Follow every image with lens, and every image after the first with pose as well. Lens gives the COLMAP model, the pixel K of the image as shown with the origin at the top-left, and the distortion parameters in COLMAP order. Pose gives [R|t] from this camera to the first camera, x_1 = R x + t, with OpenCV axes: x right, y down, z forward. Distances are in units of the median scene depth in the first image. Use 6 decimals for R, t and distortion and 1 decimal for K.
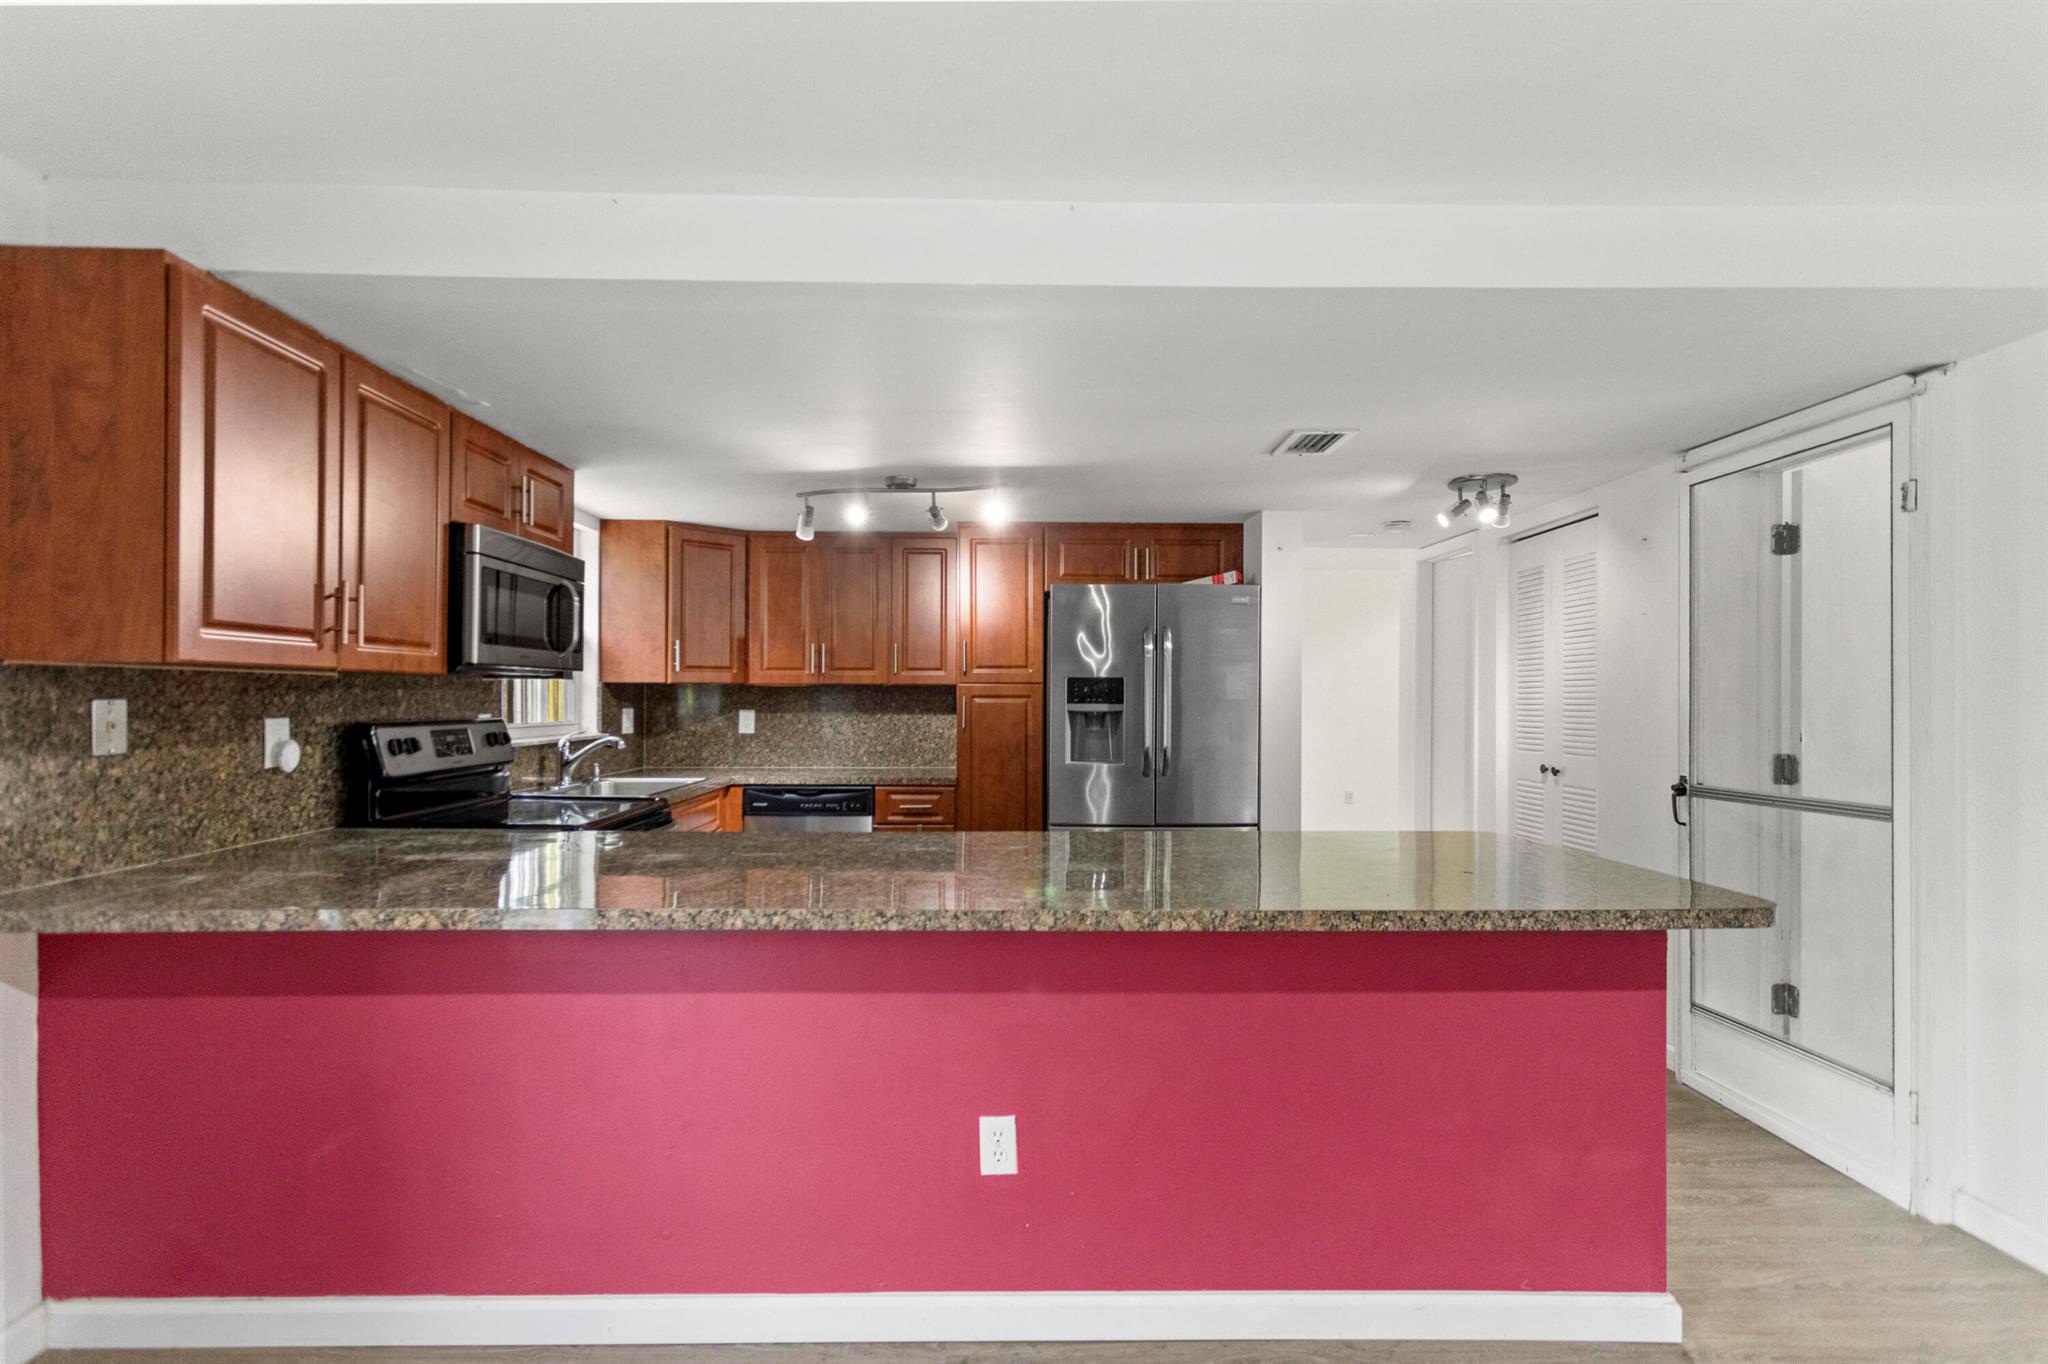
lens RADIAL K [[971.8, 0, 1008.3], [0, 971.8, 688.3], [0, 0, 1]] dist [-0.000411, 0.001861]
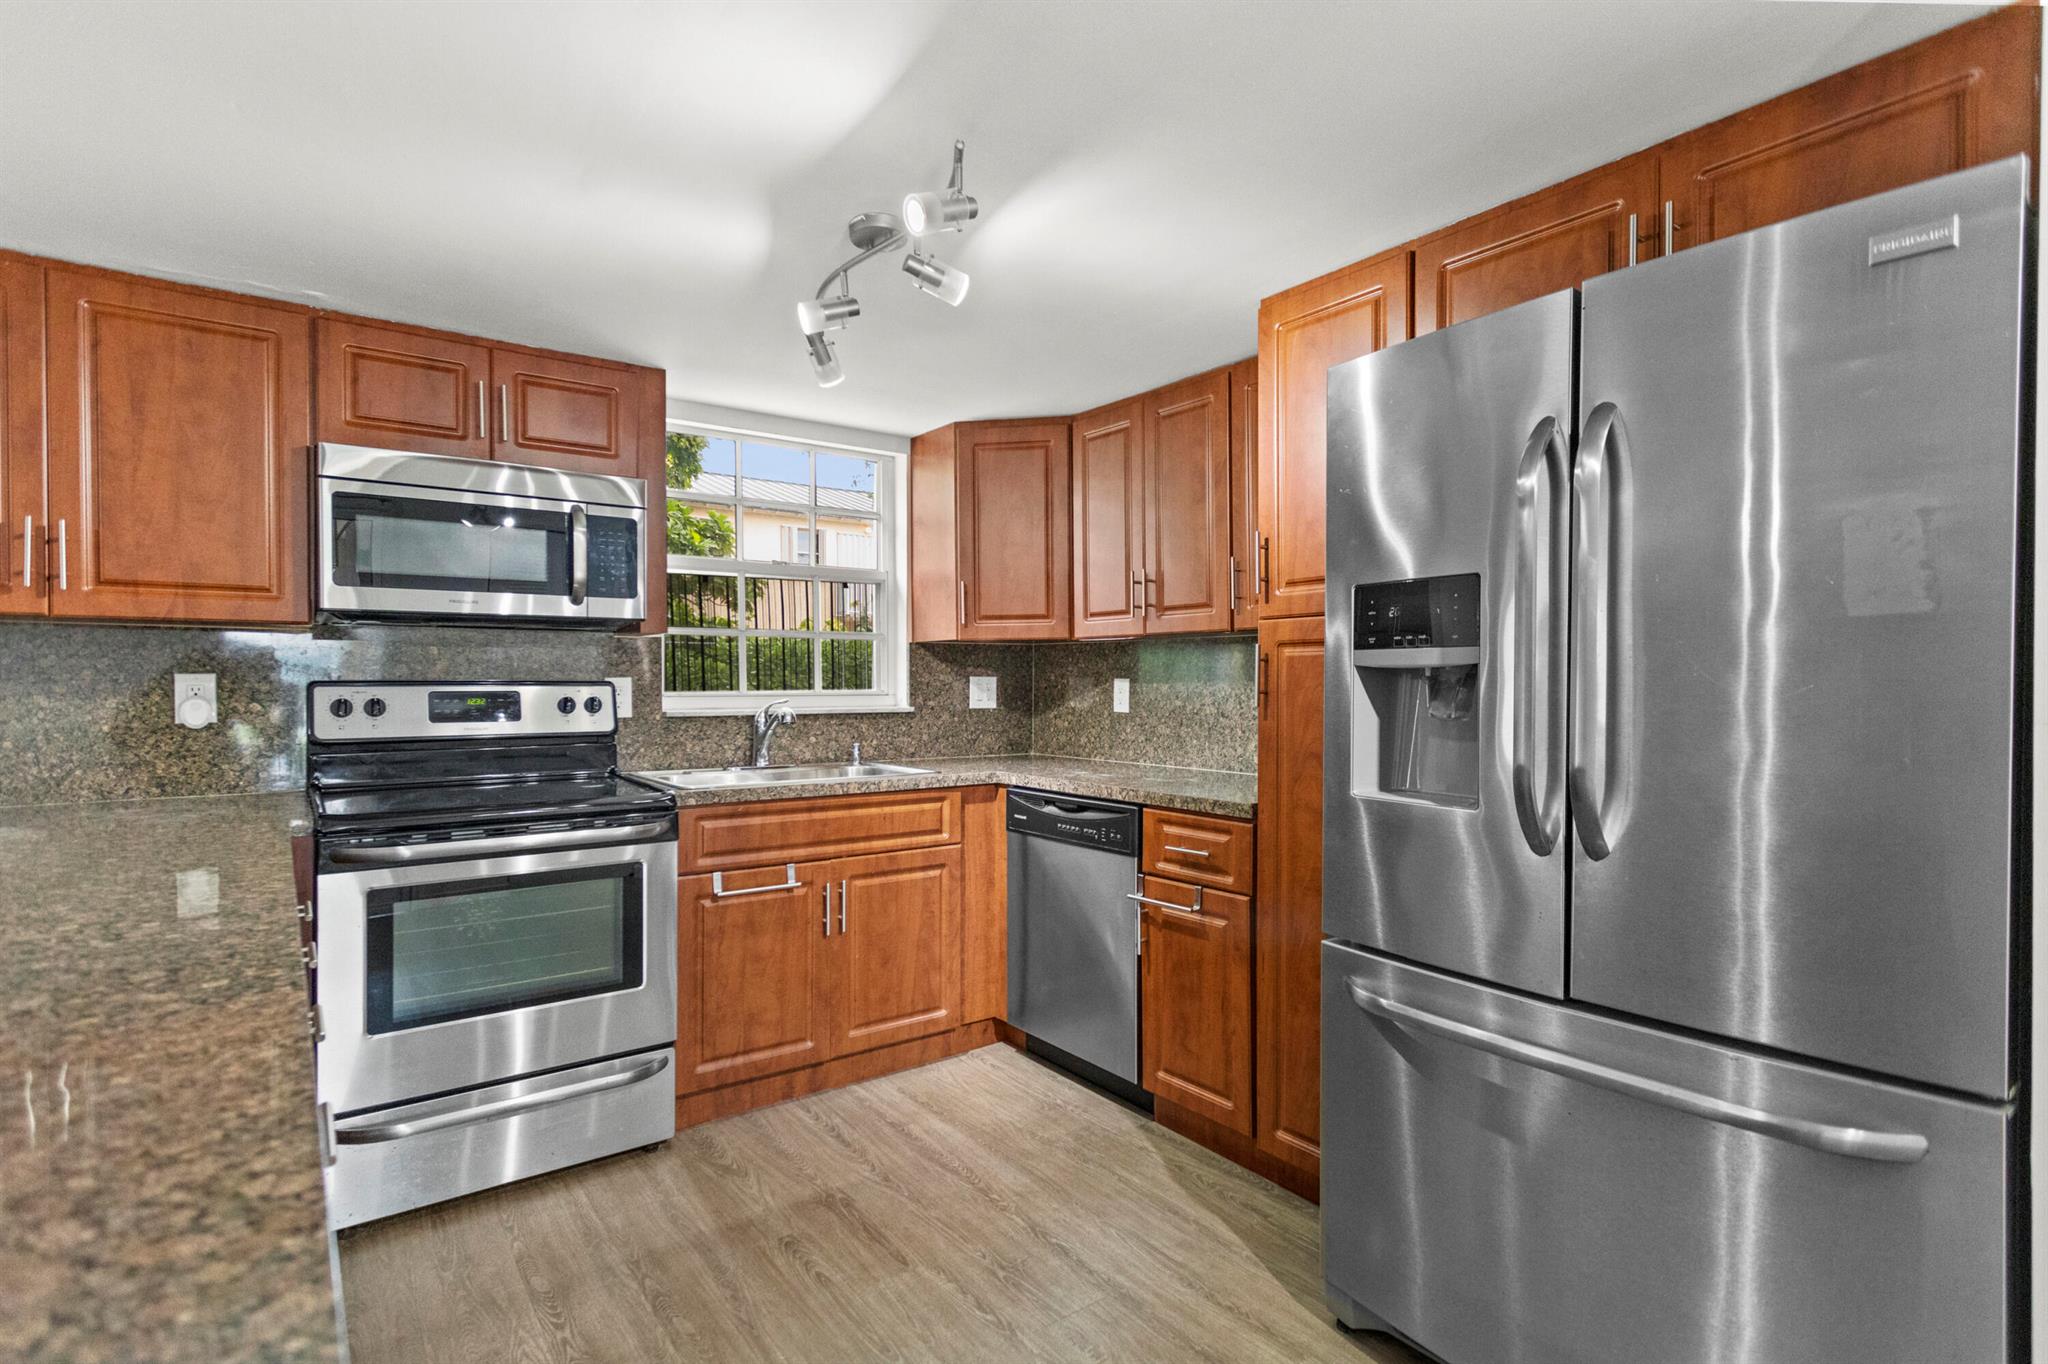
lens RADIAL K [[971.8, 0, 1053.5], [0, 971.8, 690.8], [0, 0, 1]] dist [-0.000411, 0.001861]
pose [[0.578565, 0.002931, -0.815631, 0.362885], [0.010203, 0.999889, 0.010830, 0.030956], [0.815572, -0.014587, 0.578471, 0.756163]]
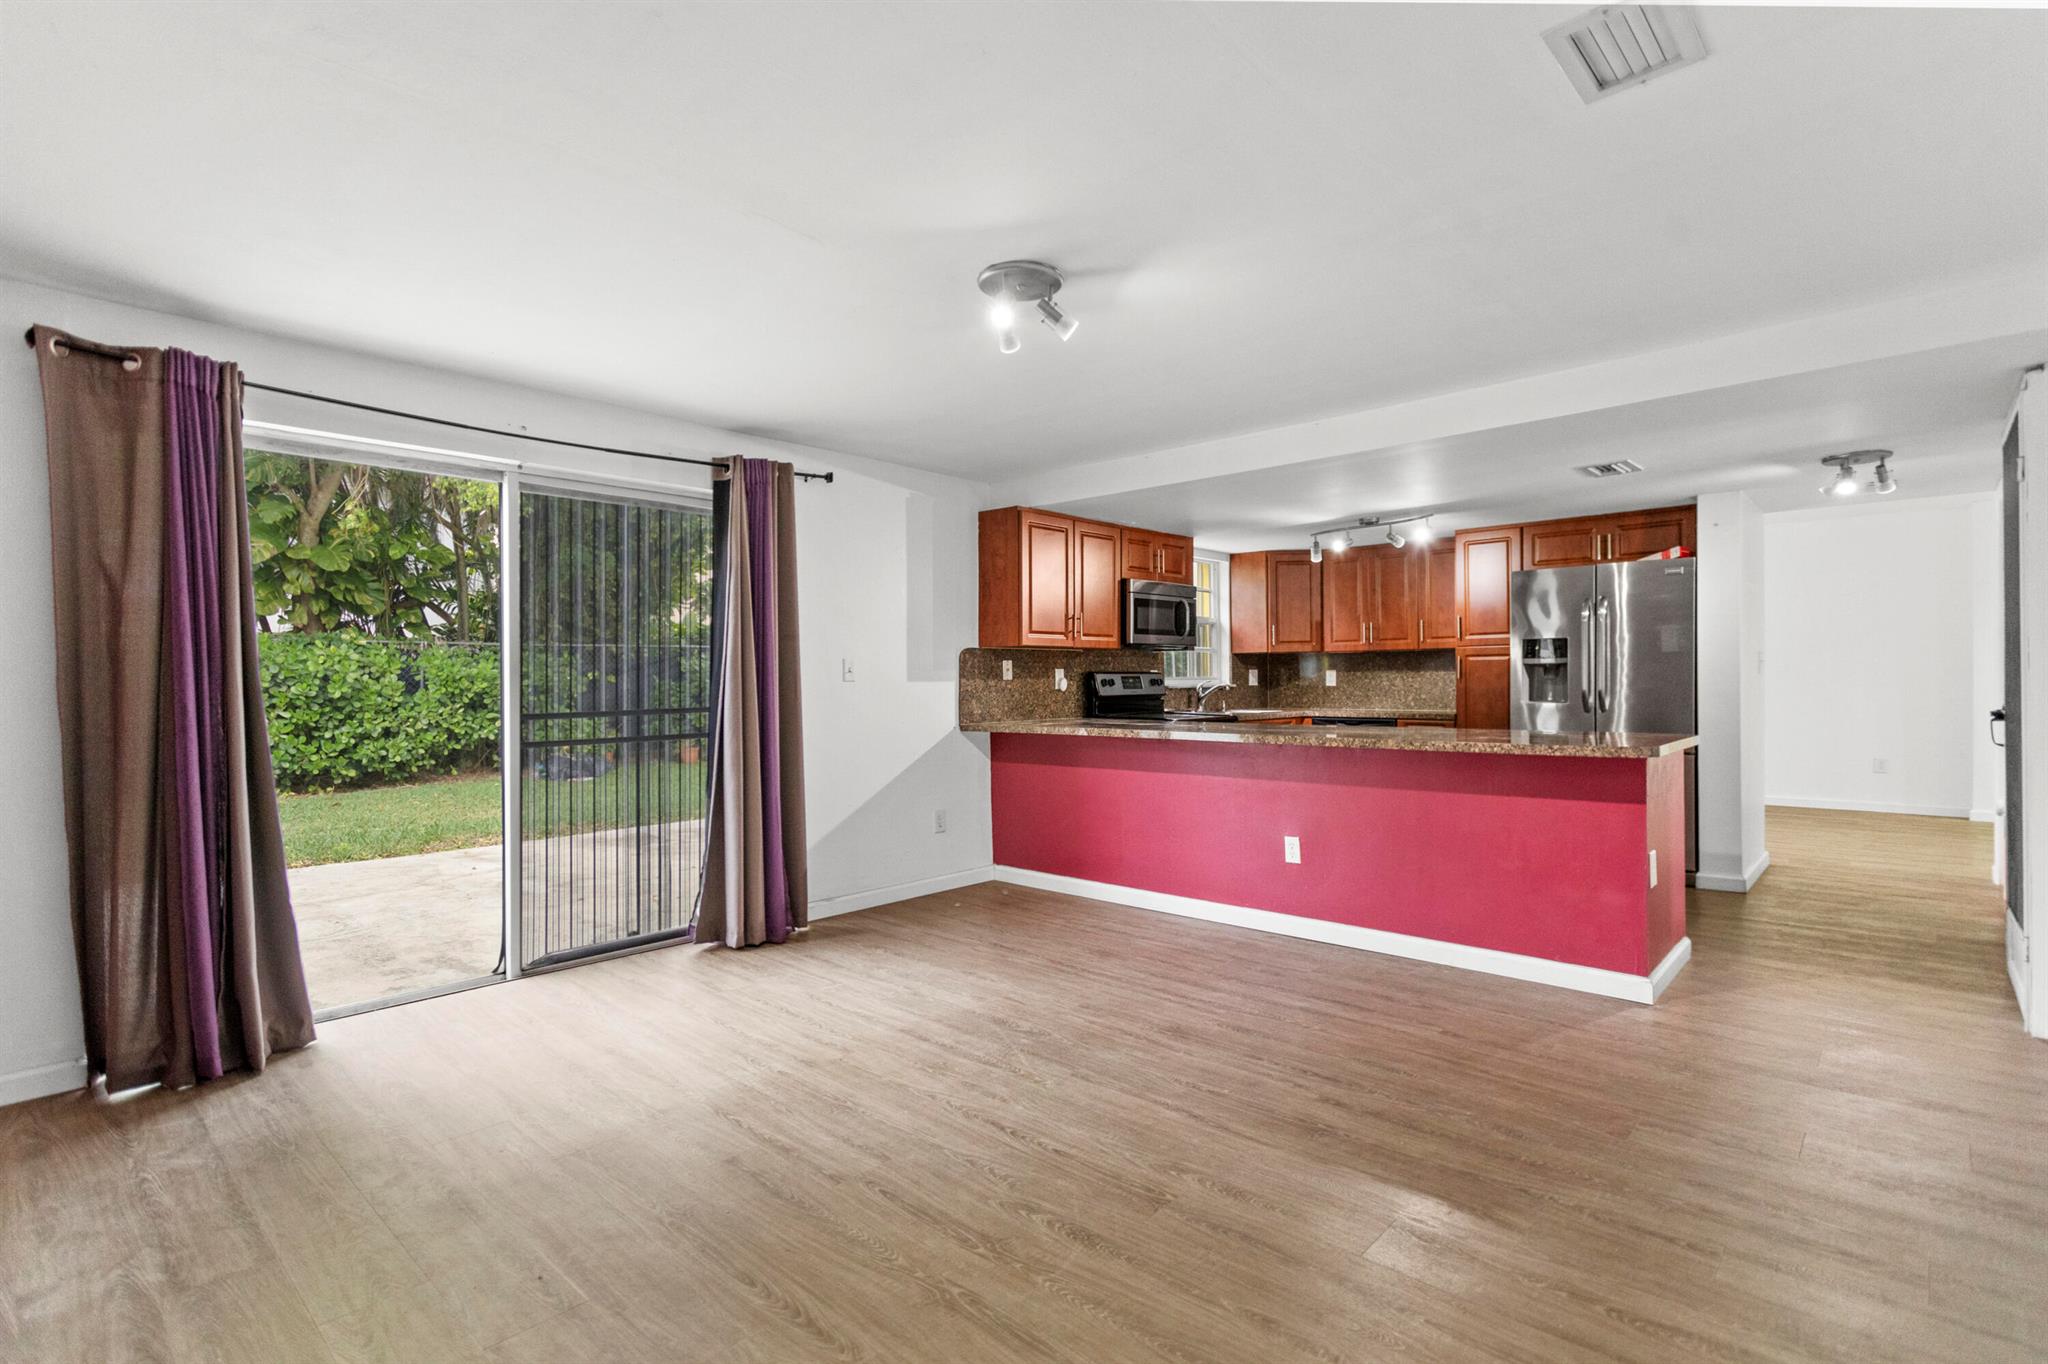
lens RADIAL K [[971.8, 0, 1022.2], [0, 971.8, 681.3], [0, 0, 1]] dist [-0.000411, 0.001861]
pose [[0.721113, -0.010128, -0.692743, 0.566163], [0.018520, 0.999818, 0.004660, 0.032558], [0.692570, -0.016190, 0.721169, -0.534566]]
